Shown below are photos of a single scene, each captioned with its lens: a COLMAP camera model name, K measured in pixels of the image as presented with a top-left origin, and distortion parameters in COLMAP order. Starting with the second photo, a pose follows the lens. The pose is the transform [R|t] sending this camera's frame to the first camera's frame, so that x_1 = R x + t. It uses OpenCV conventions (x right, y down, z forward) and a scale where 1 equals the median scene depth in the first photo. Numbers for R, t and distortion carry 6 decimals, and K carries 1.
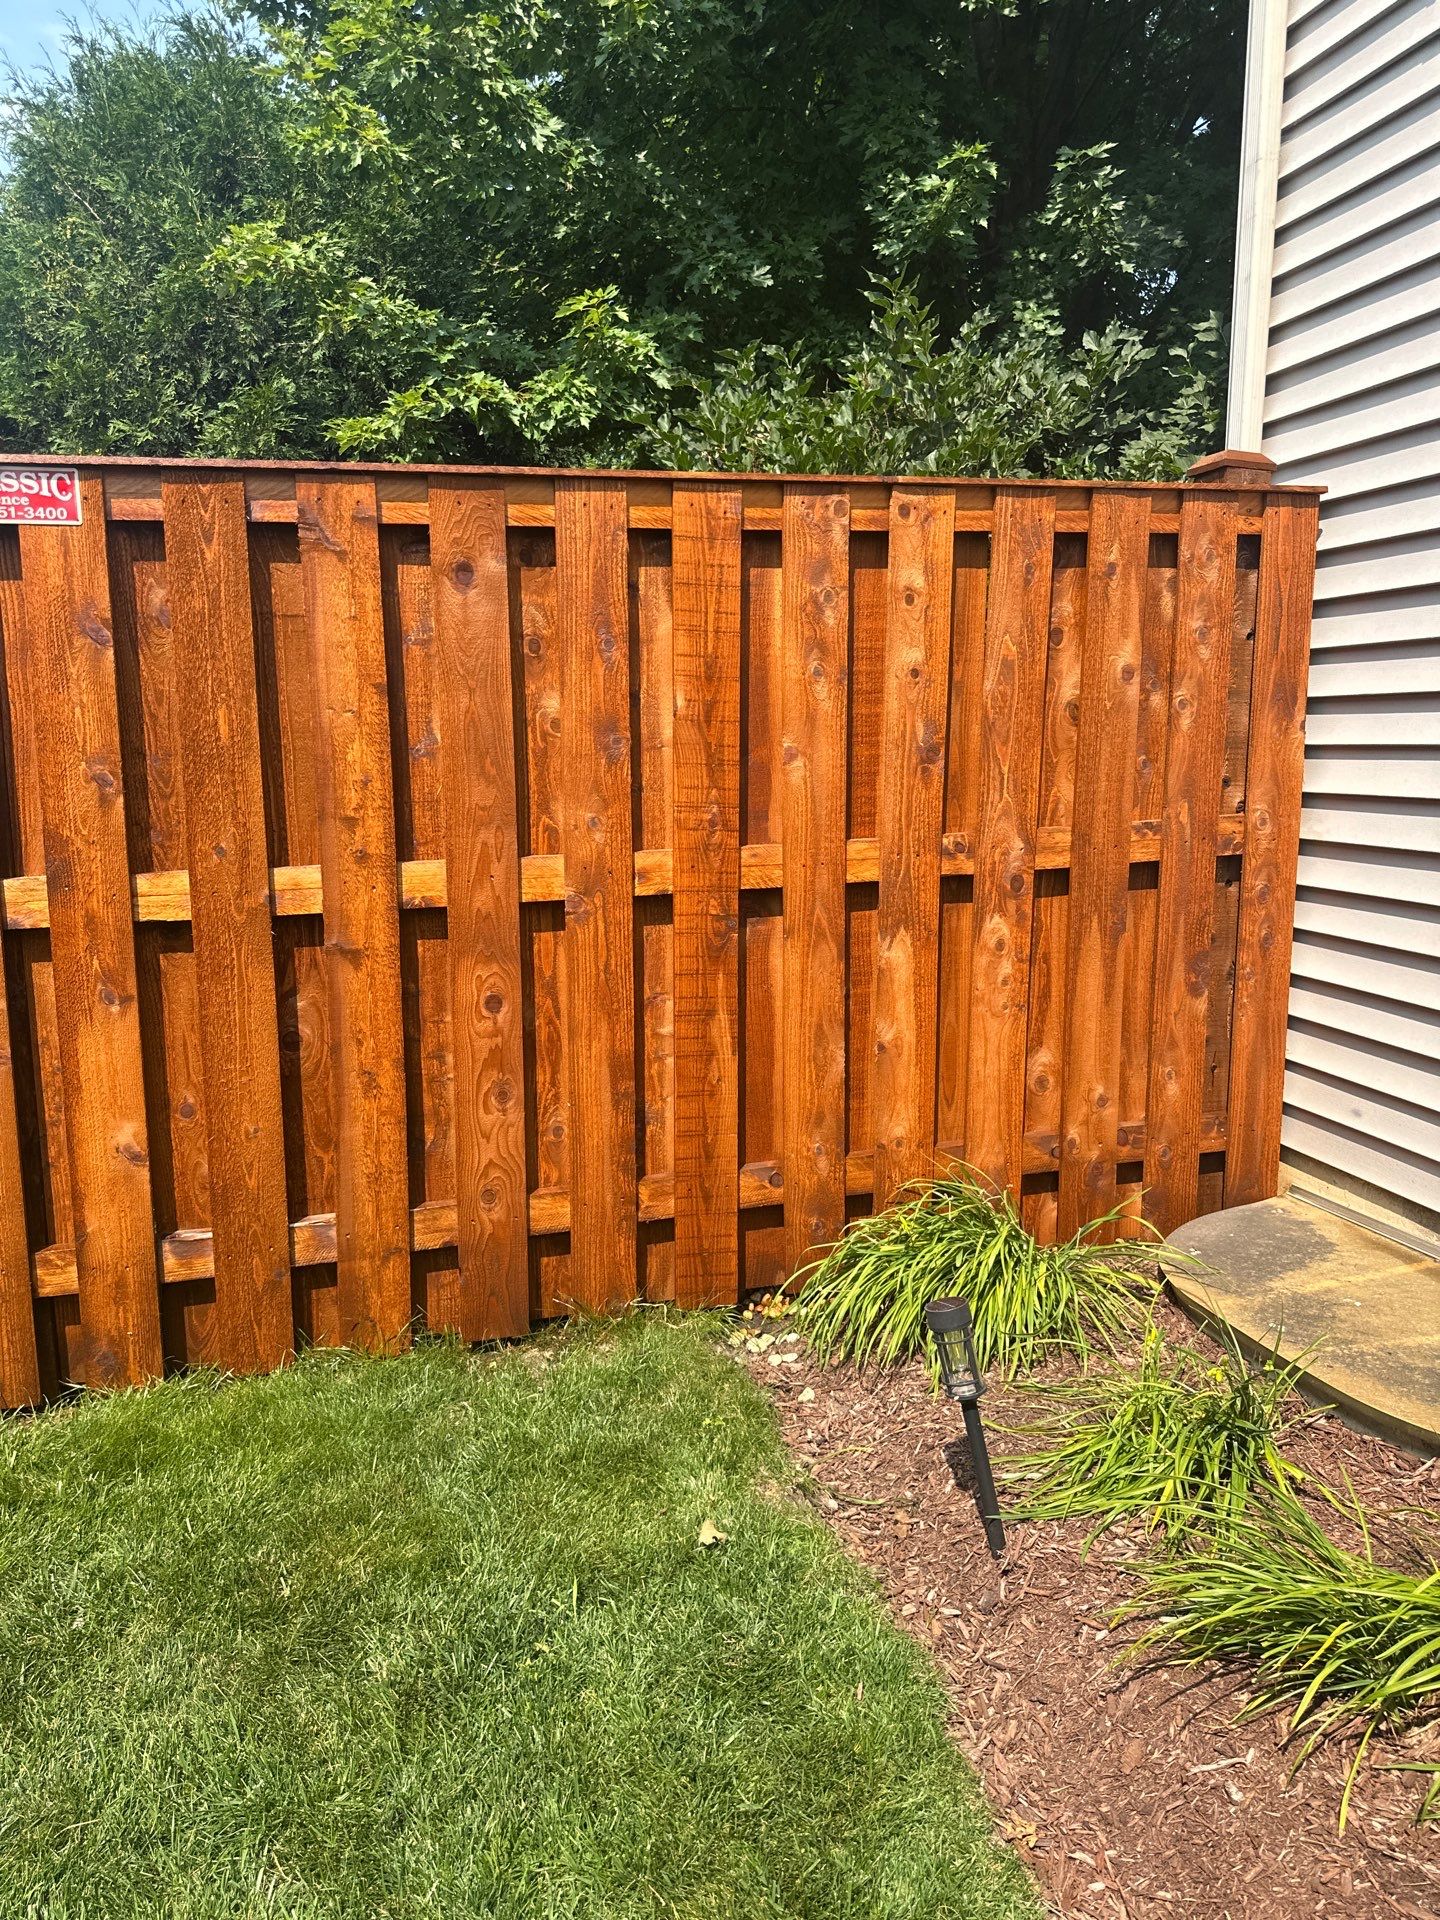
lens RADIAL K [[1606.6, 0, 723.0], [0, 1606.6, 1004.1], [0, 0, 1]] dist [0.117832, -0.275497]
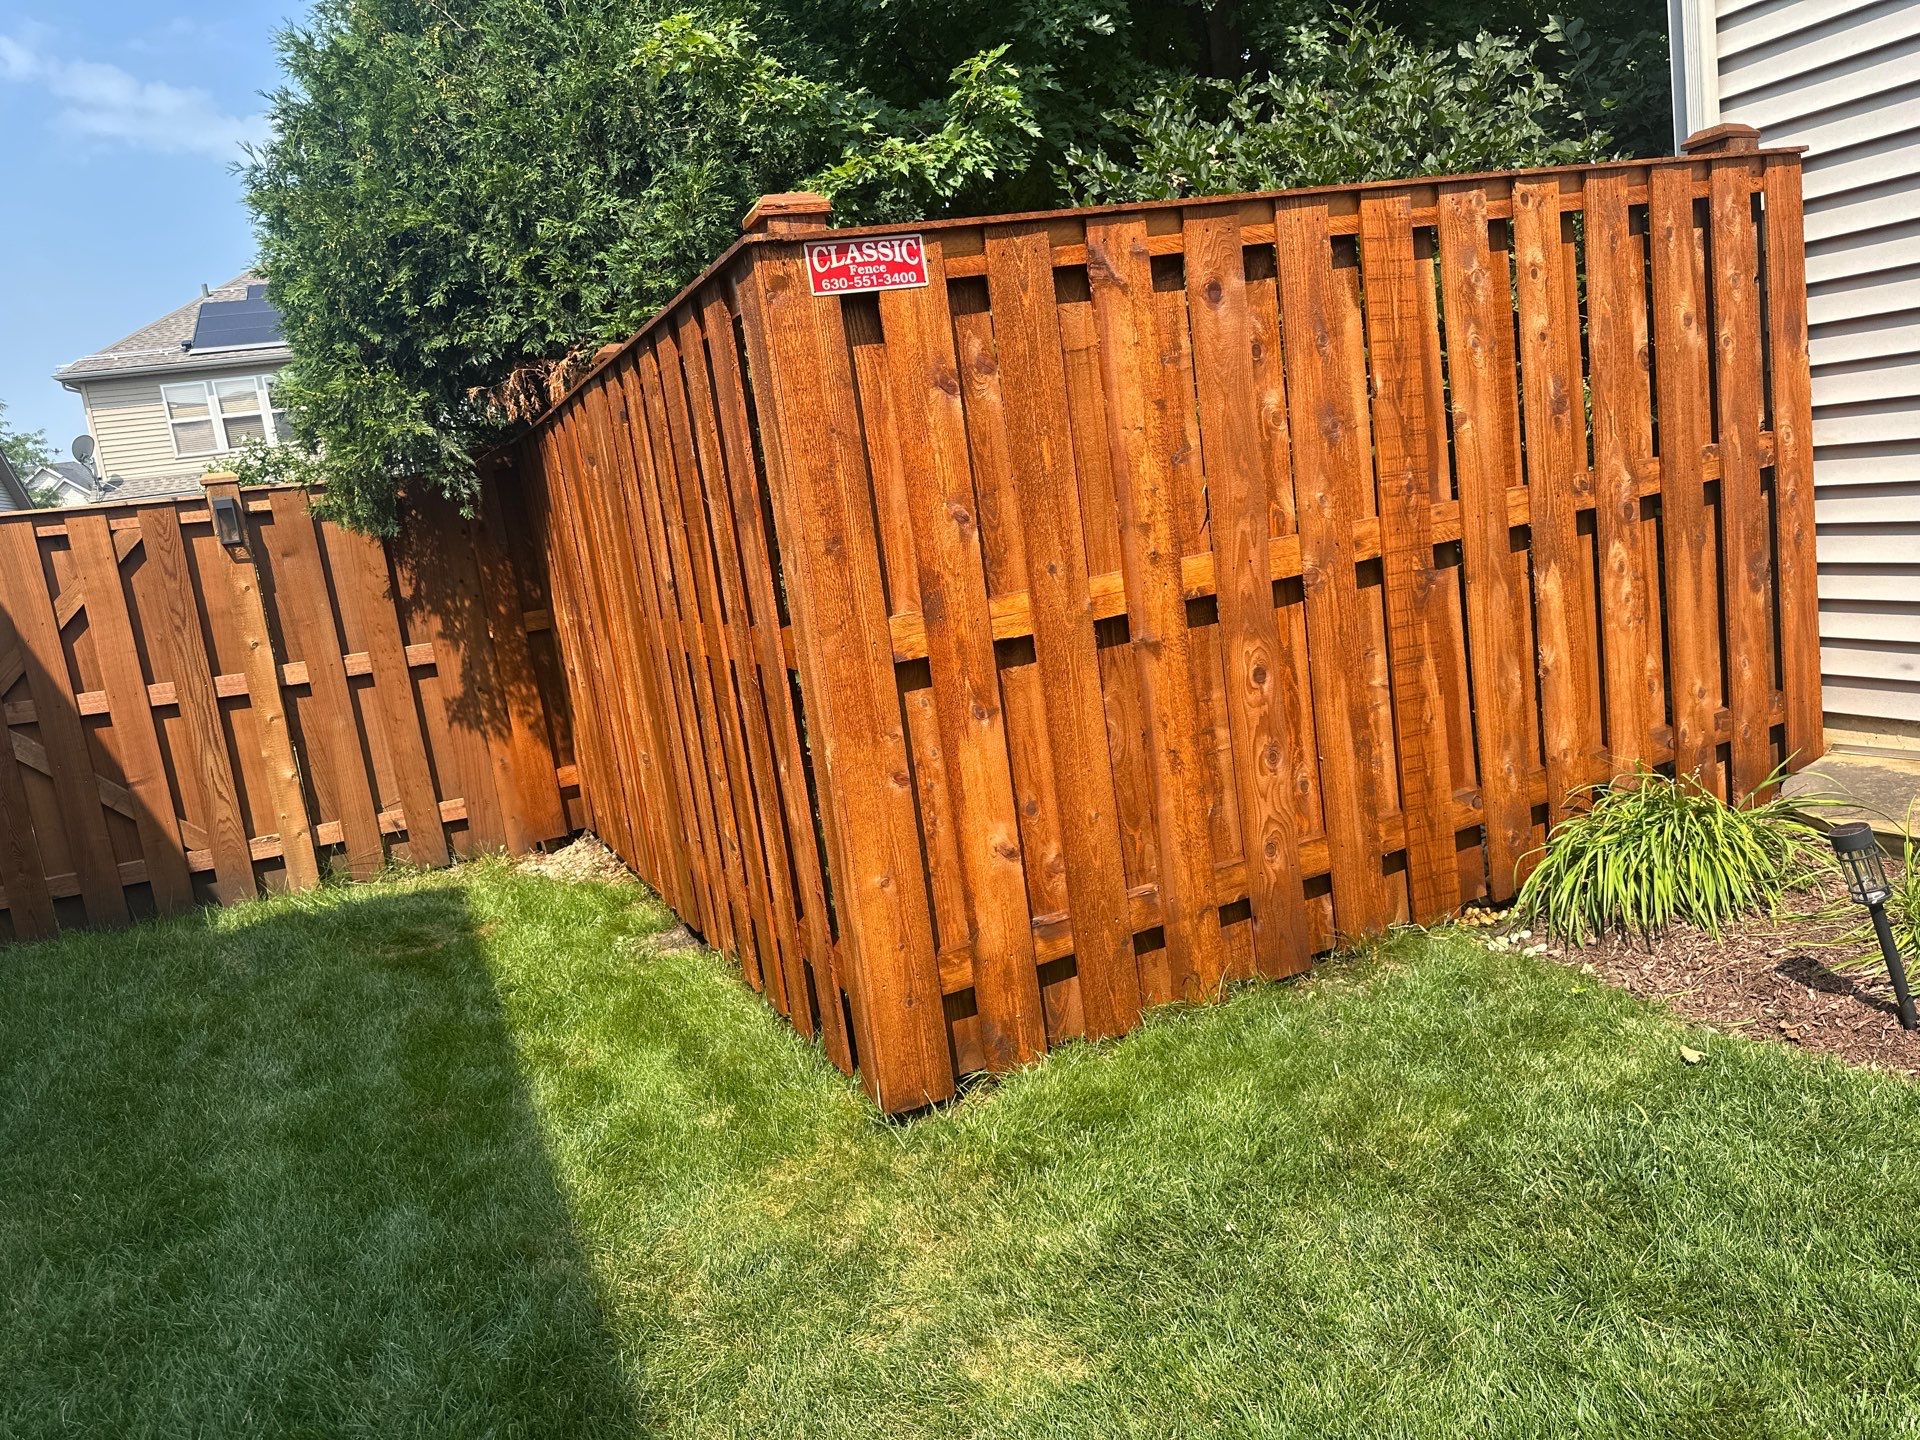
lens RADIAL K [[1606.6, 0, 988.8], [0, 1606.6, 754.8], [0, 0, 1]] dist [0.117832, -0.275497]
pose [[0.976214, -0.159709, 0.146625, -0.483467], [0.160455, 0.987020, 0.006803, 0.015911], [-0.145808, 0.016886, 0.989169, -0.074786]]
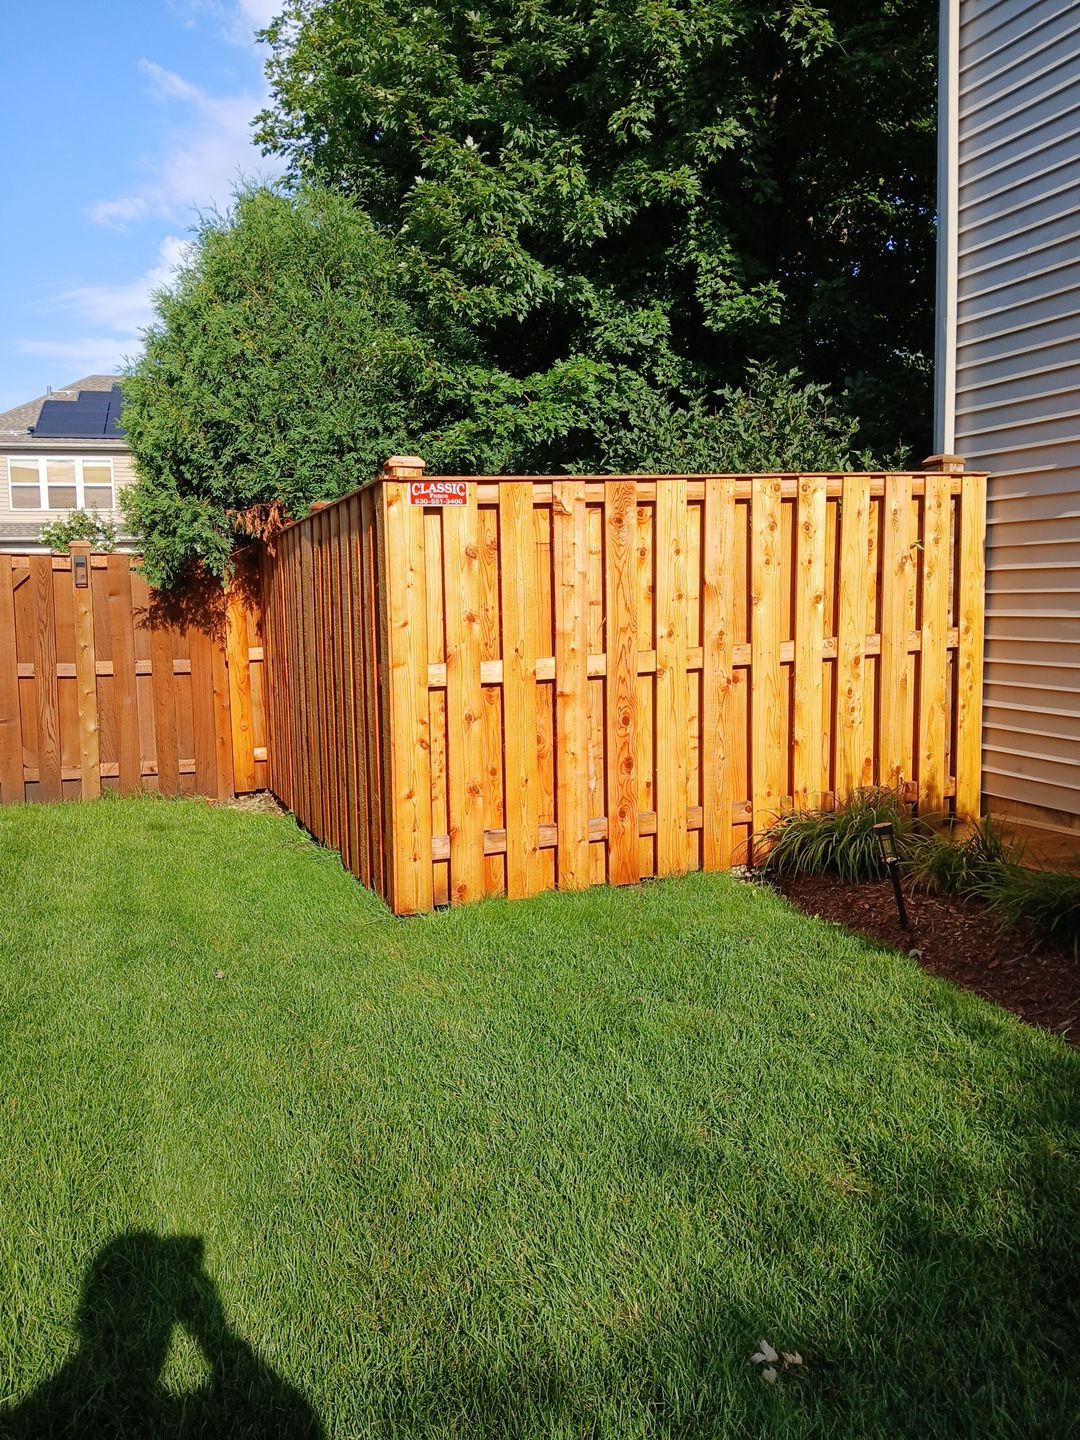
lens RADIAL K [[1314.3, 0, 540.0], [0, 1314.3, 720.0], [0, 0, 1]] dist [0.000553, -0.003598]
pose [[0.994106, -0.026965, 0.105002, -0.422286], [0.034154, 0.997149, -0.067280, 0.107741], [-0.102888, 0.070469, 0.992194, -0.678331]]
